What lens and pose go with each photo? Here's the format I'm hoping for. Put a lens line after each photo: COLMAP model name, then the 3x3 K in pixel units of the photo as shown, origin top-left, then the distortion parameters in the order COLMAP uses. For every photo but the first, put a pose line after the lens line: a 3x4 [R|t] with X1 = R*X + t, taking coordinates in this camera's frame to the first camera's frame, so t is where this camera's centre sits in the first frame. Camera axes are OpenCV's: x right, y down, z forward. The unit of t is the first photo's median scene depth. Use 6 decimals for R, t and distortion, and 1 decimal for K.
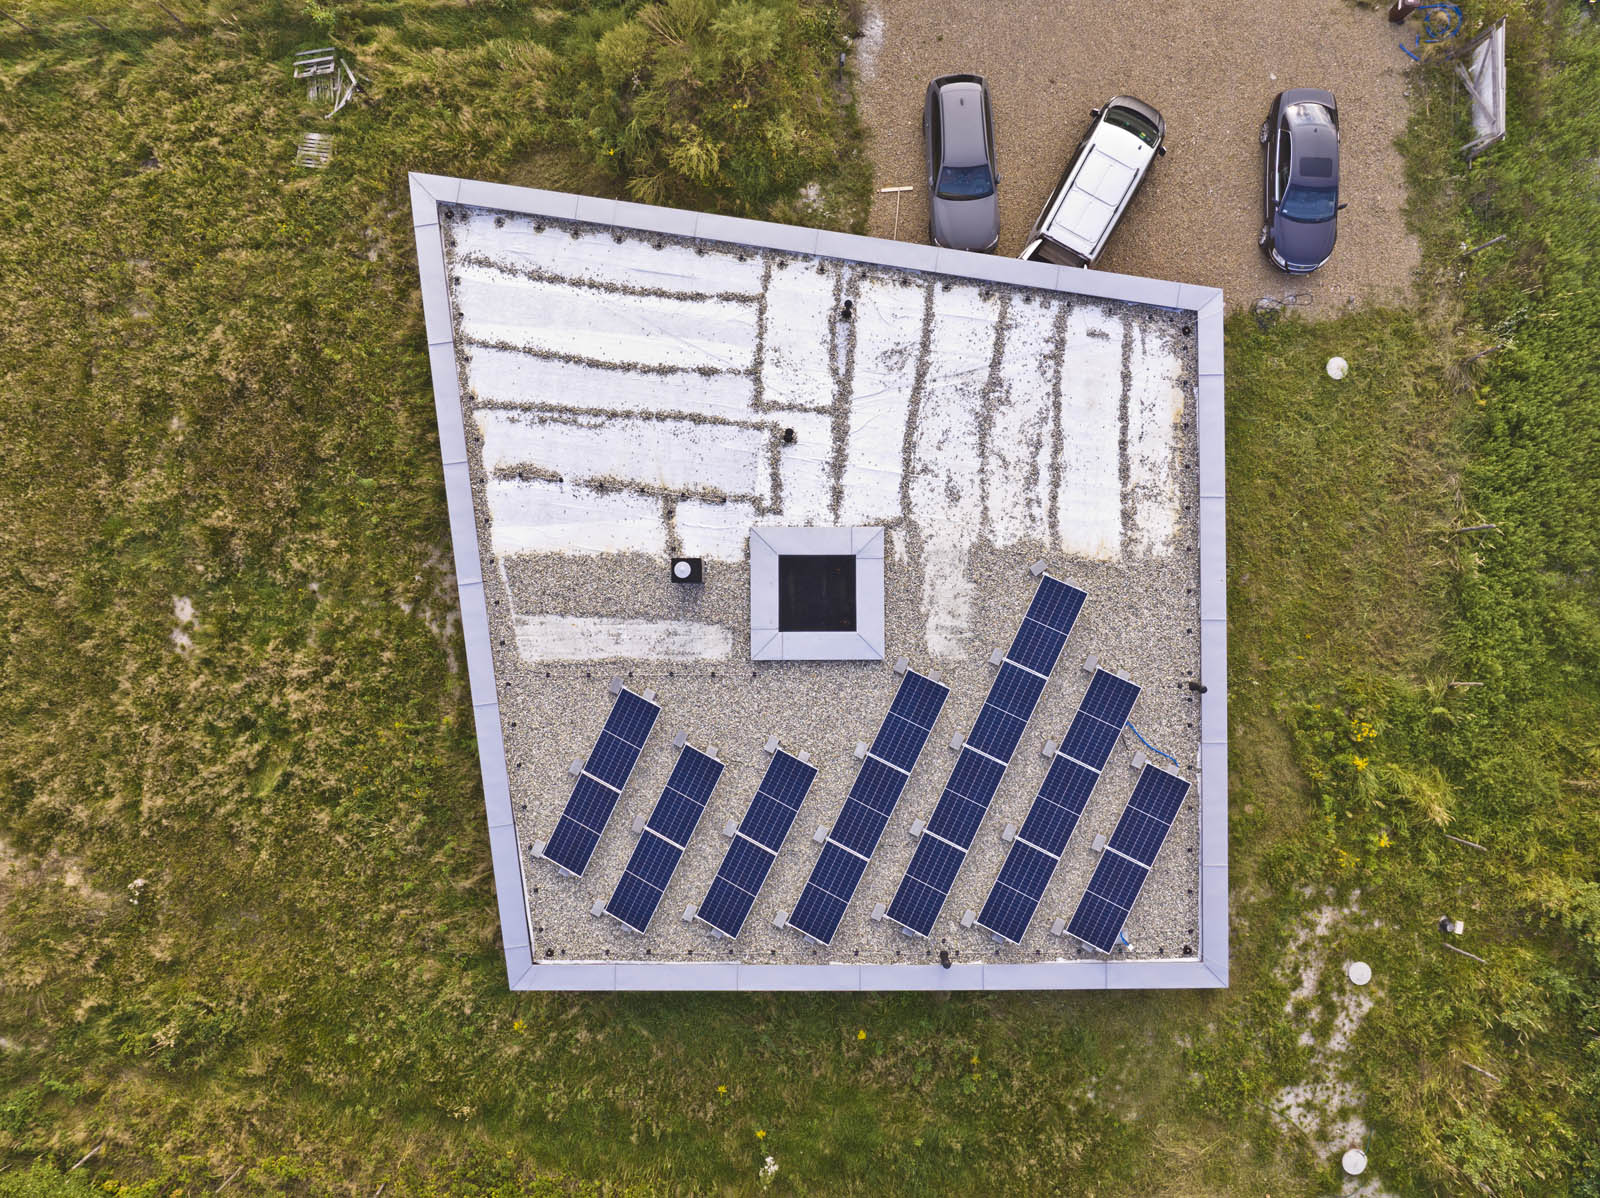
lens RADIAL K [[1127.9, 0, 800.0], [0, 1127.9, 599.0], [0, 0, 1]] dist [-0.028746, -0.029225]
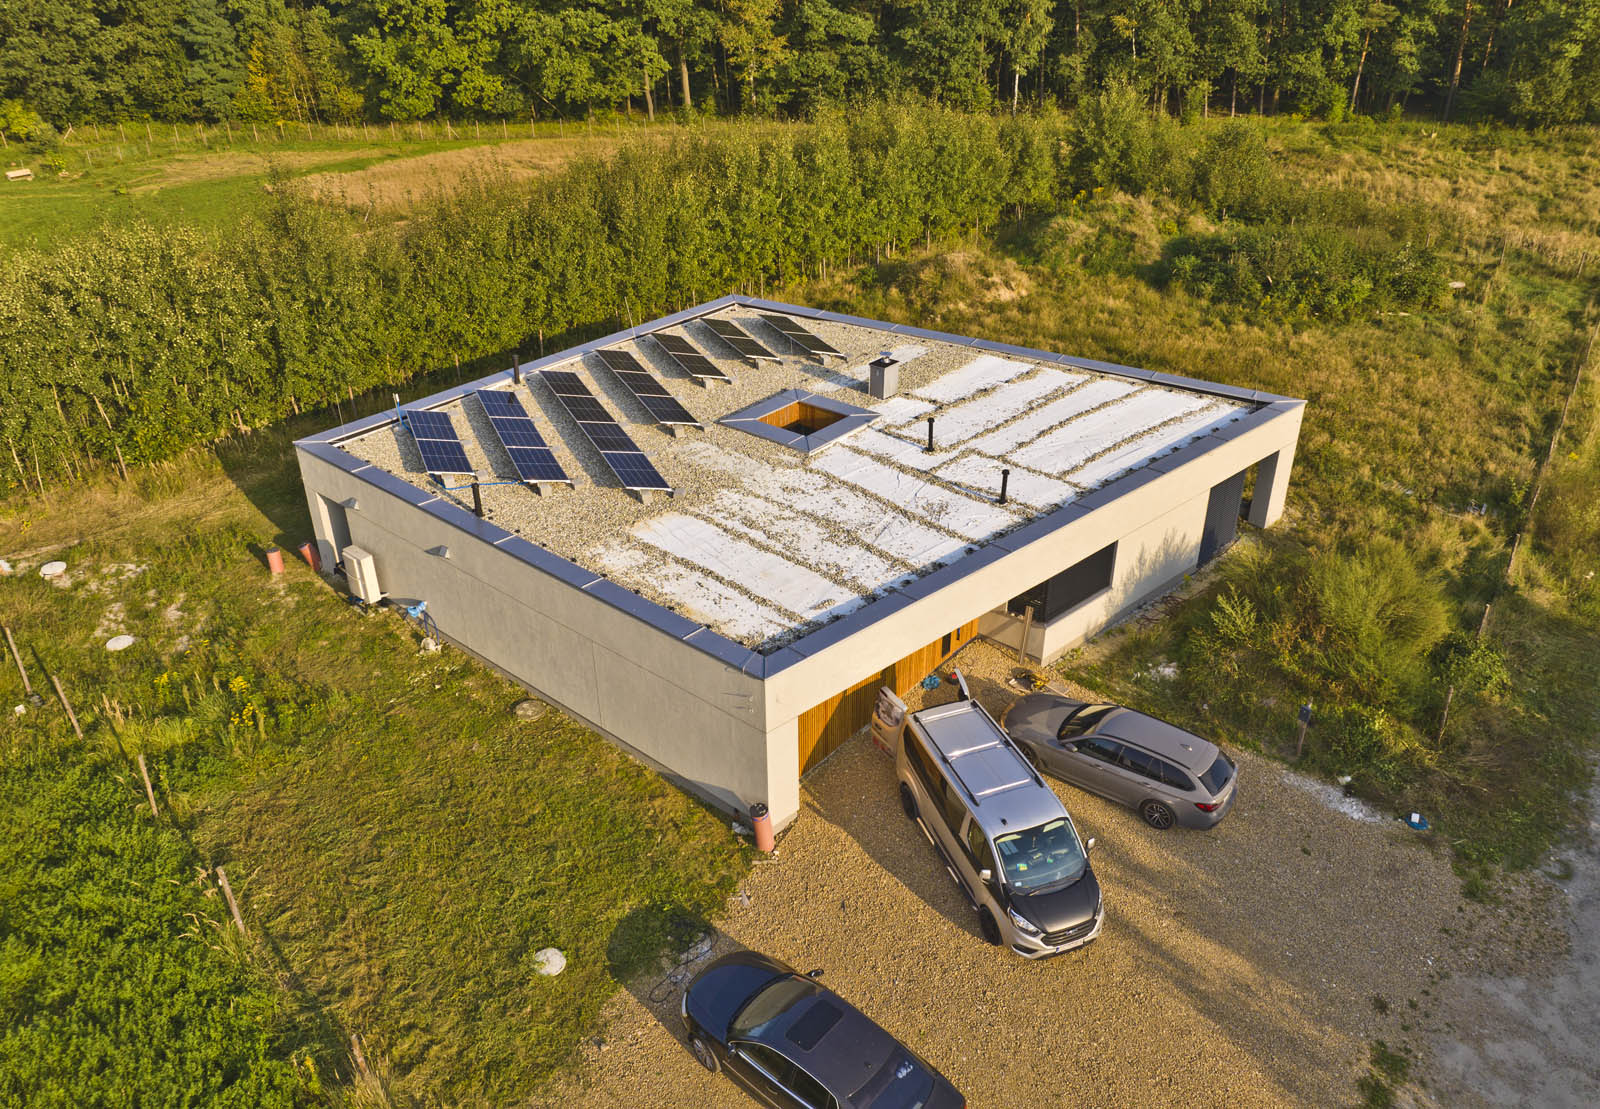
lens RADIAL K [[1130.6, 0, 800.5], [0, 1130.6, 516.5], [0, 0, 1]] dist [-0.046494, 0.008254]
pose [[-0.642986, 0.371271, -0.669871, 0.814867], [-0.765310, -0.277774, 0.580640, -0.692409], [0.029502, 0.886002, 0.462742, 0.554228]]
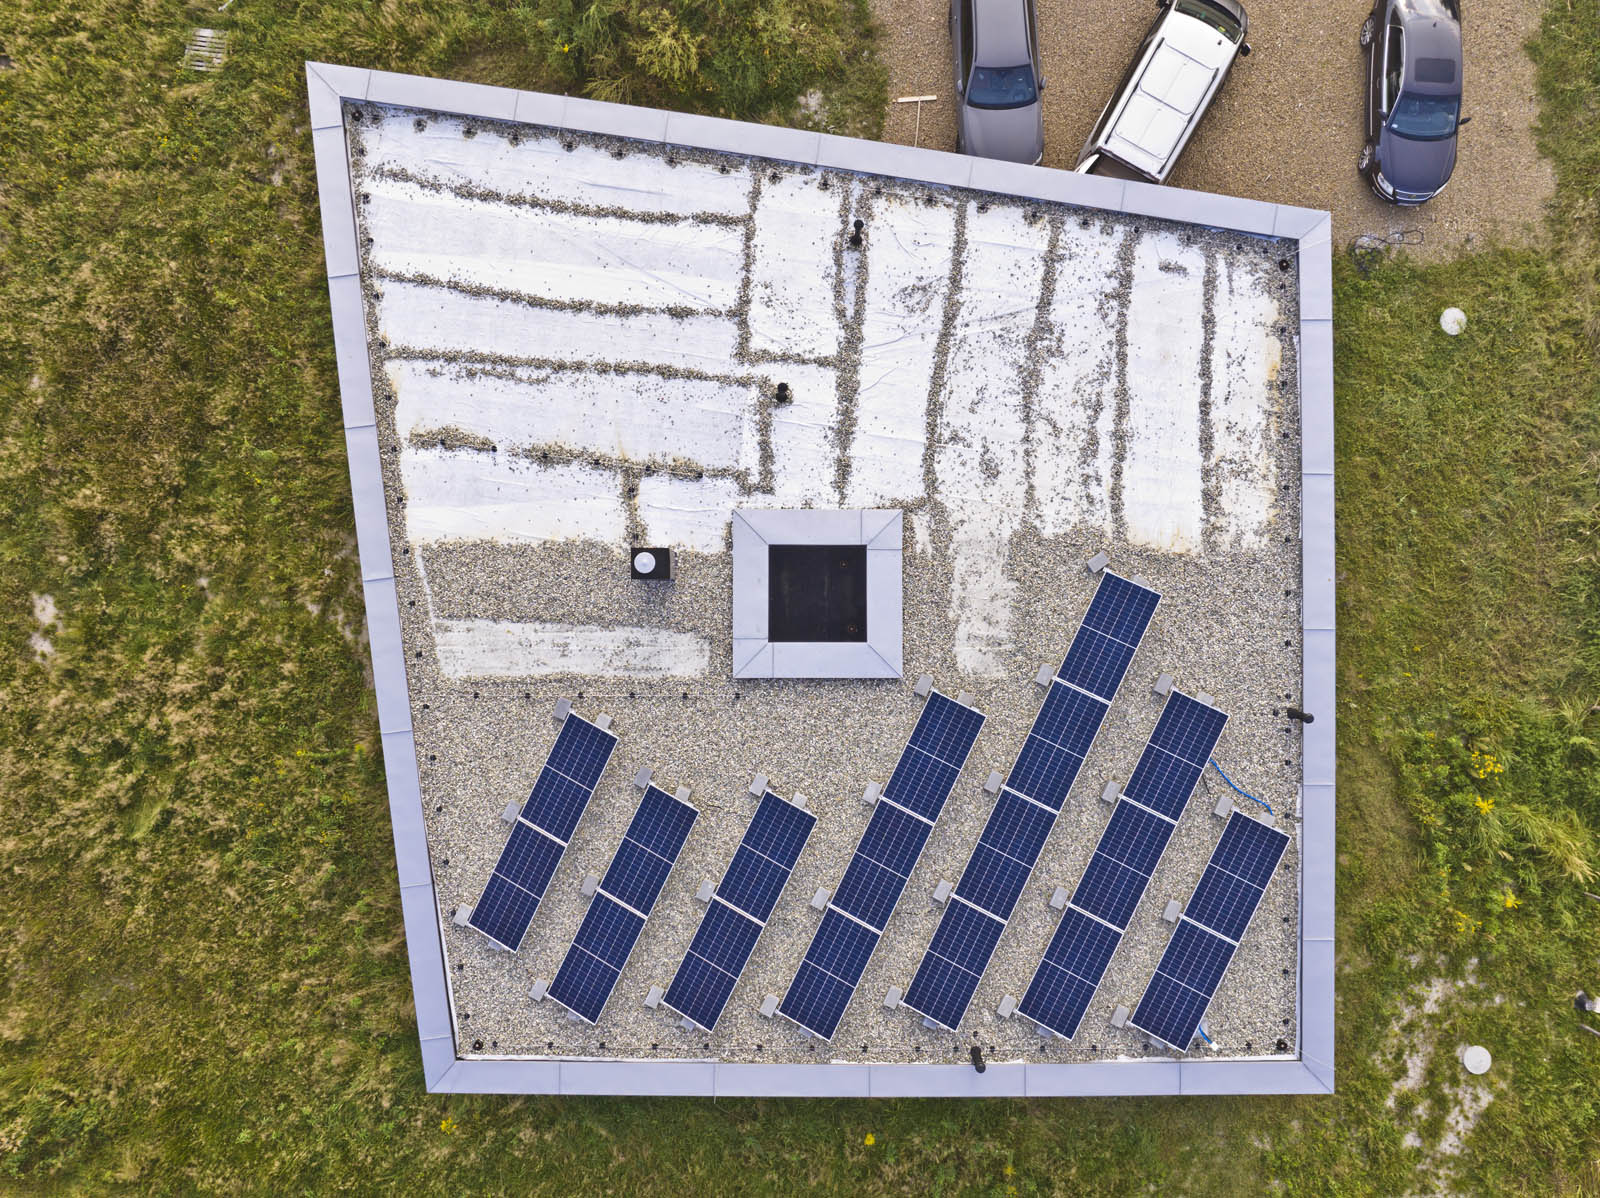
lens RADIAL K [[1127.9, 0, 800.0], [0, 1127.9, 599.0], [0, 0, 1]] dist [-0.028746, -0.029225]
pose [[0.999989, 0.004544, 0.001107, 0.002227], [-0.004547, 0.999988, 0.001936, -0.002699], [-0.001099, -0.001941, 0.999998, 0.210434]]
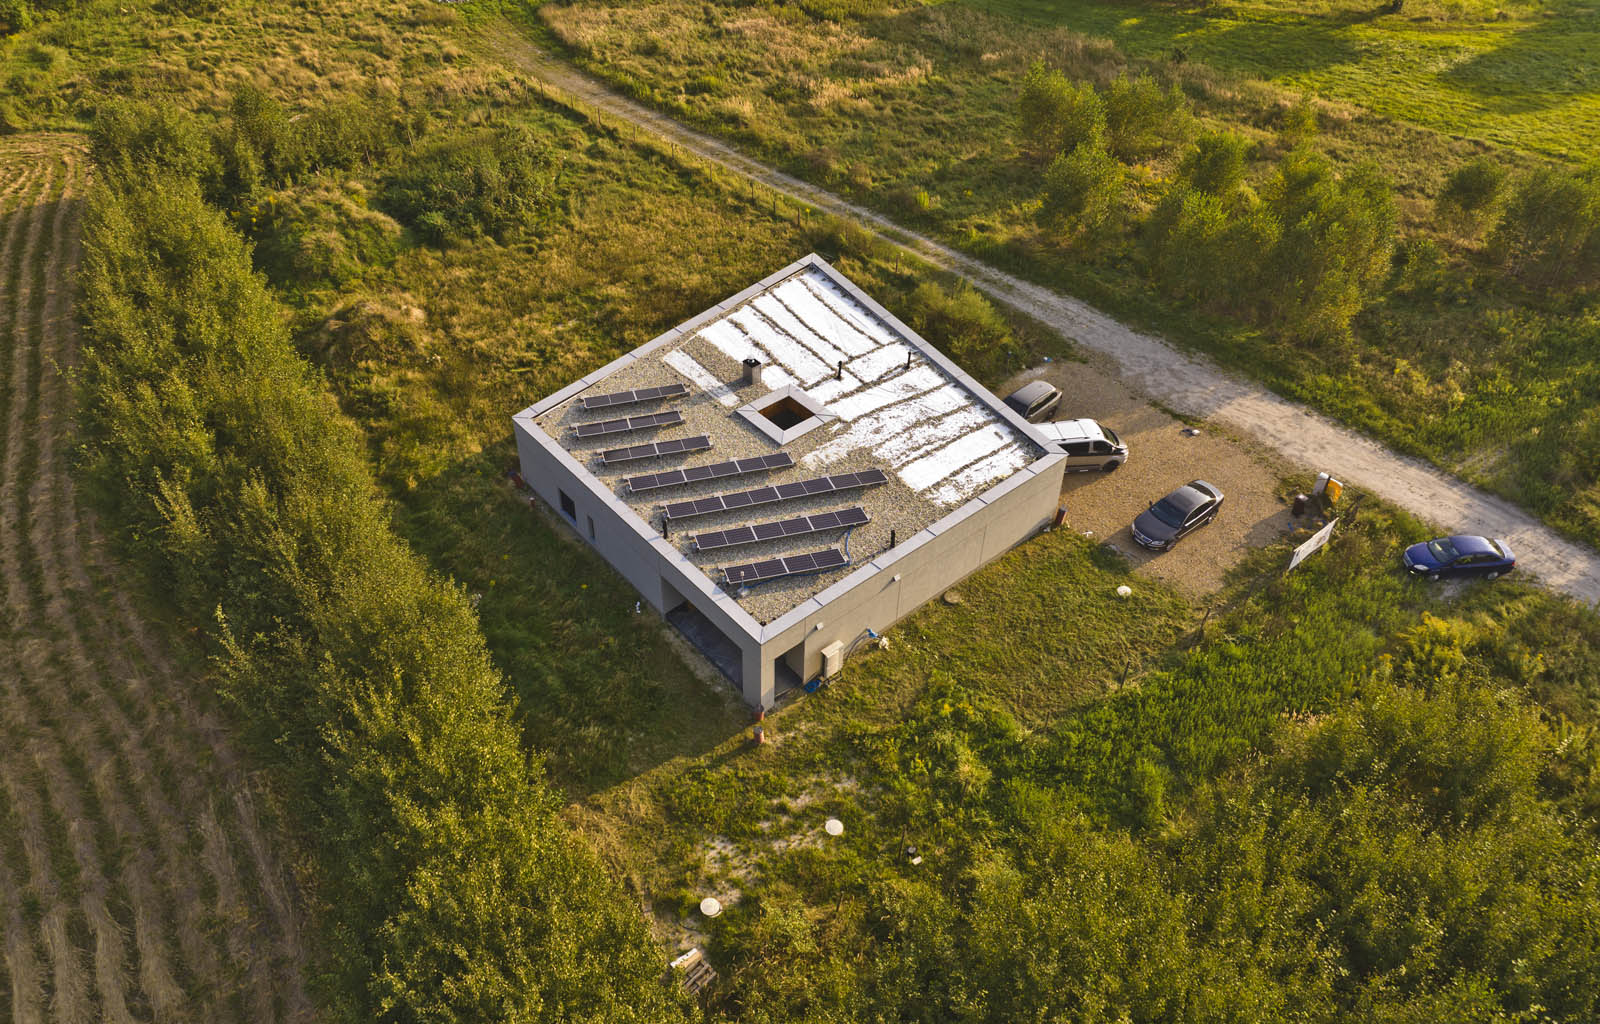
lens RADIAL K [[1168.5, 0, 770.6], [0, 1168.5, 480.6], [0, 0, 1]] dist [-0.041077, 0.008709]
pose [[0.635349, 0.507961, -0.581642, 1.148454], [-0.772216, 0.421608, -0.475320, 0.953870], [0.003781, 0.751148, 0.660124, -0.167686]]
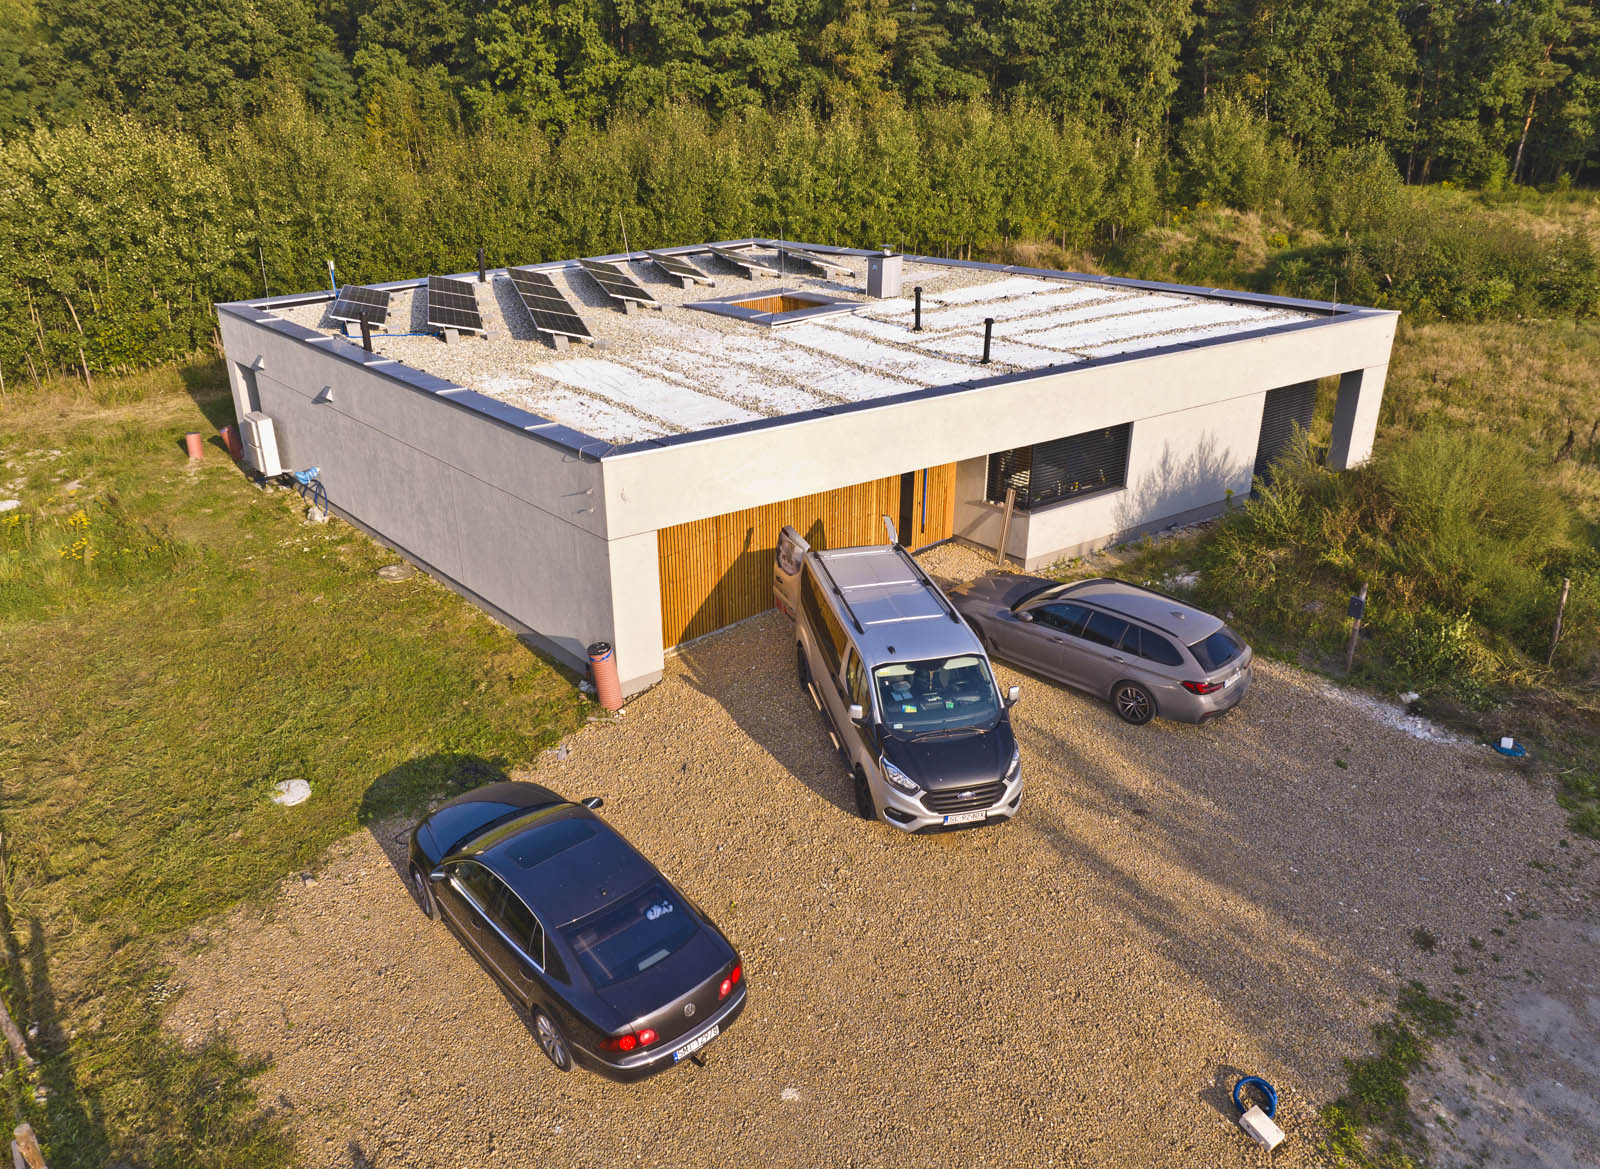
lens RADIAL K [[1145.7, 0, 791.8], [0, 1145.7, 566.3], [0, 0, 1]] dist [-0.057180, 0.026471]
pose [[-0.739712, 0.279352, -0.612199, 0.672833], [-0.672459, -0.273073, 0.687917, -0.753529], [0.024996, 0.920540, 0.389849, 0.817337]]
